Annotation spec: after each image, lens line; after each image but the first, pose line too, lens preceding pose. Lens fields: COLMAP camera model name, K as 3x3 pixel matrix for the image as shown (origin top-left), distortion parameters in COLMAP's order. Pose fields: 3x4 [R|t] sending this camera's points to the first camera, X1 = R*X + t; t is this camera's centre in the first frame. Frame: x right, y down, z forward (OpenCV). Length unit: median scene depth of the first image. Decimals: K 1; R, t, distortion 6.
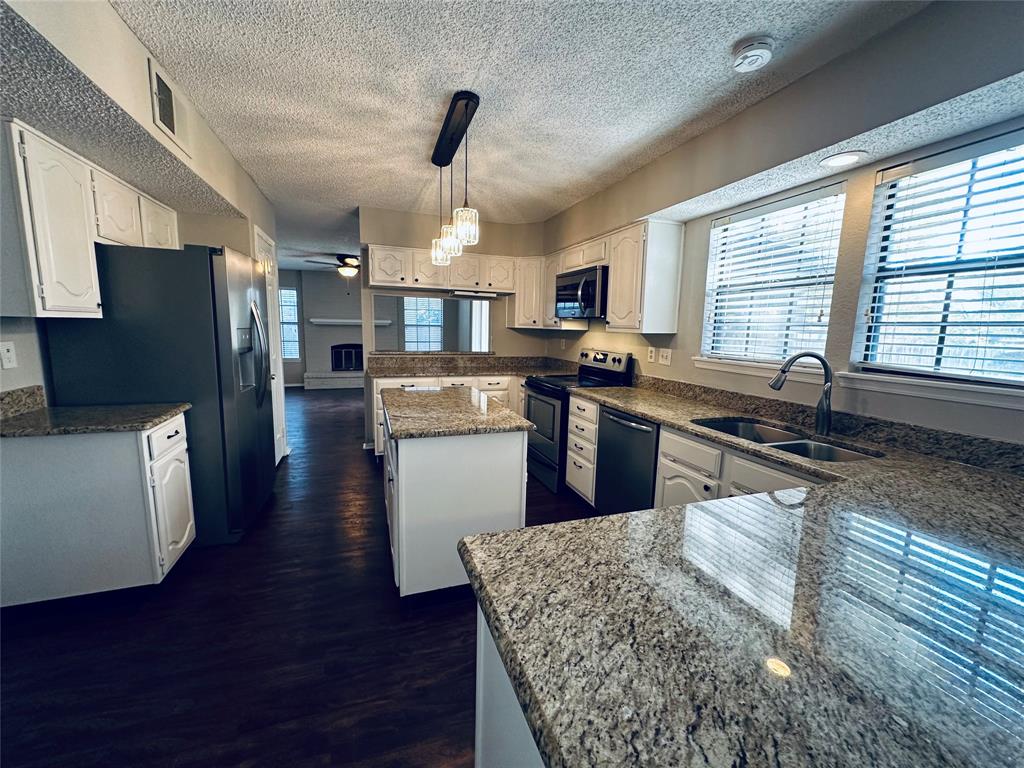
lens RADIAL K [[408.6, 0, 511.6], [0, 408.6, 384.1], [0, 0, 1]] dist [-0.001545, 0.000754]
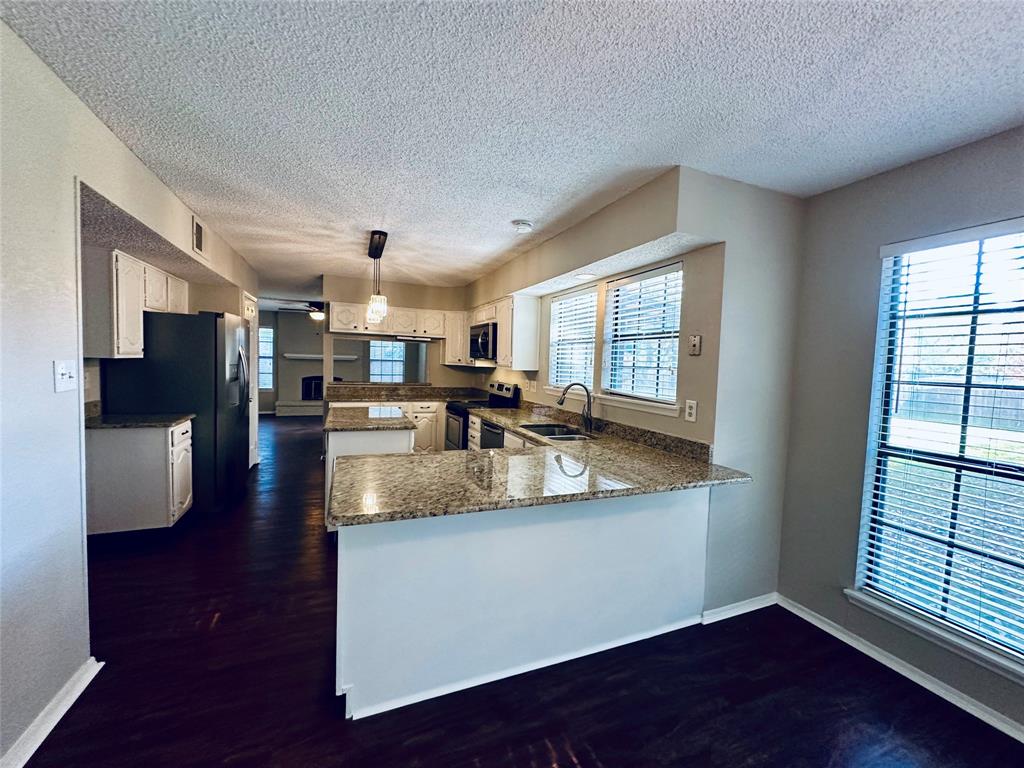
lens RADIAL K [[408.6, 0, 511.2], [0, 408.6, 383.2], [0, 0, 1]] dist [-0.001545, 0.000754]
pose [[0.998767, 0.007787, 0.049029, 0.282744], [-0.003622, 0.996419, -0.084477, 0.053019], [-0.049511, 0.084196, 0.995218, -0.528791]]
